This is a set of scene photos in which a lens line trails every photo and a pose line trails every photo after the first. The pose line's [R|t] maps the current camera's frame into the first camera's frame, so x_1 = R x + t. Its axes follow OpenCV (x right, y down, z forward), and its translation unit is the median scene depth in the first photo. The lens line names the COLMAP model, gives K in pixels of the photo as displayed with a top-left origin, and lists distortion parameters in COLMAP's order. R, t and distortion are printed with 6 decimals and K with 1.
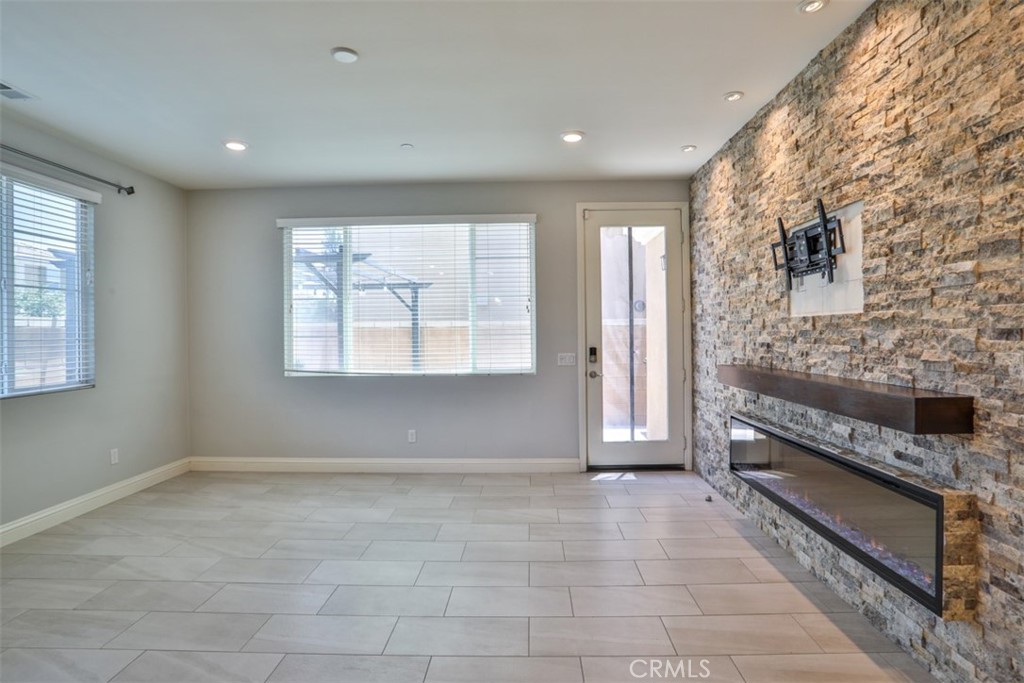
lens RADIAL K [[527.4, 0, 517.3], [0, 527.4, 333.6], [0, 0, 1]] dist [-0.076724, 0.035290]
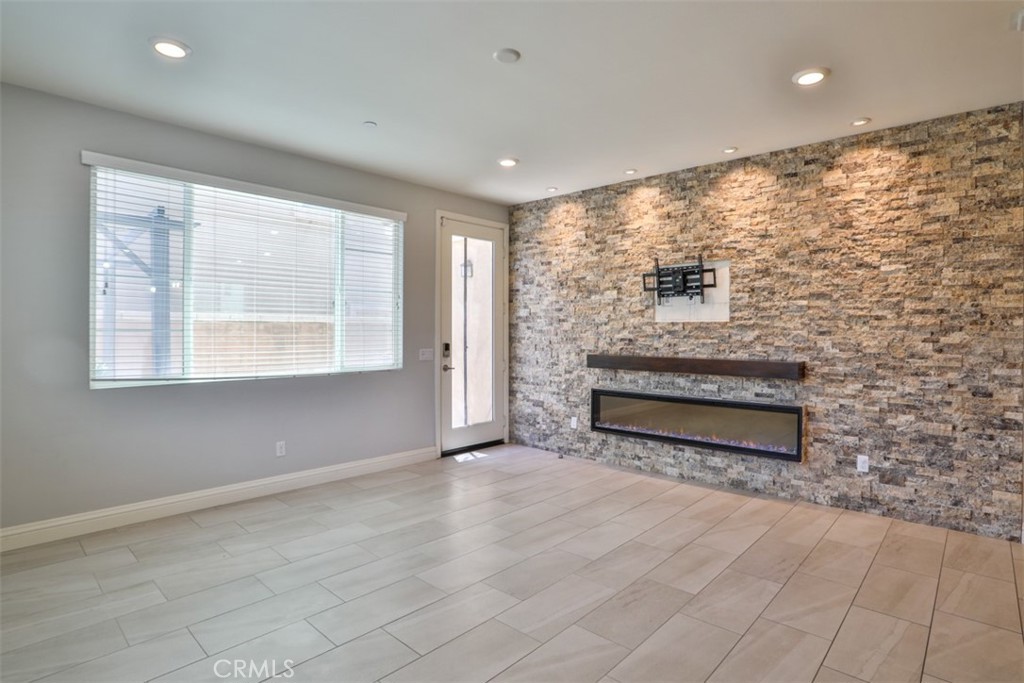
lens RADIAL K [[527.4, 0, 520.0], [0, 527.4, 333.1], [0, 0, 1]] dist [-0.076724, 0.035290]
pose [[0.657554, 0.009182, 0.753351, -0.894535], [-0.009942, 0.999944, -0.003510, 0.011181], [-0.753342, -0.005182, 0.657609, 0.244539]]
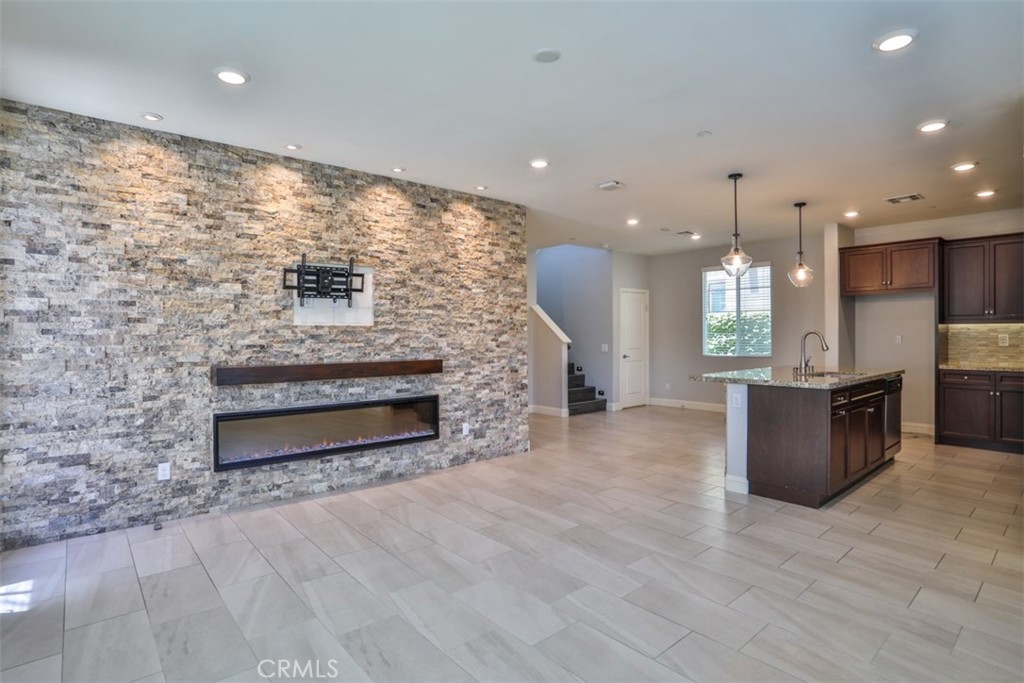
lens RADIAL K [[527.4, 0, 520.2], [0, 527.4, 333.4], [0, 0, 1]] dist [-0.076724, 0.035290]
pose [[-0.677915, 0.013950, 0.735007, -0.851319], [0.011437, 0.999899, -0.008429, 0.008561], [-0.735051, 0.002692, -0.678007, 1.415565]]
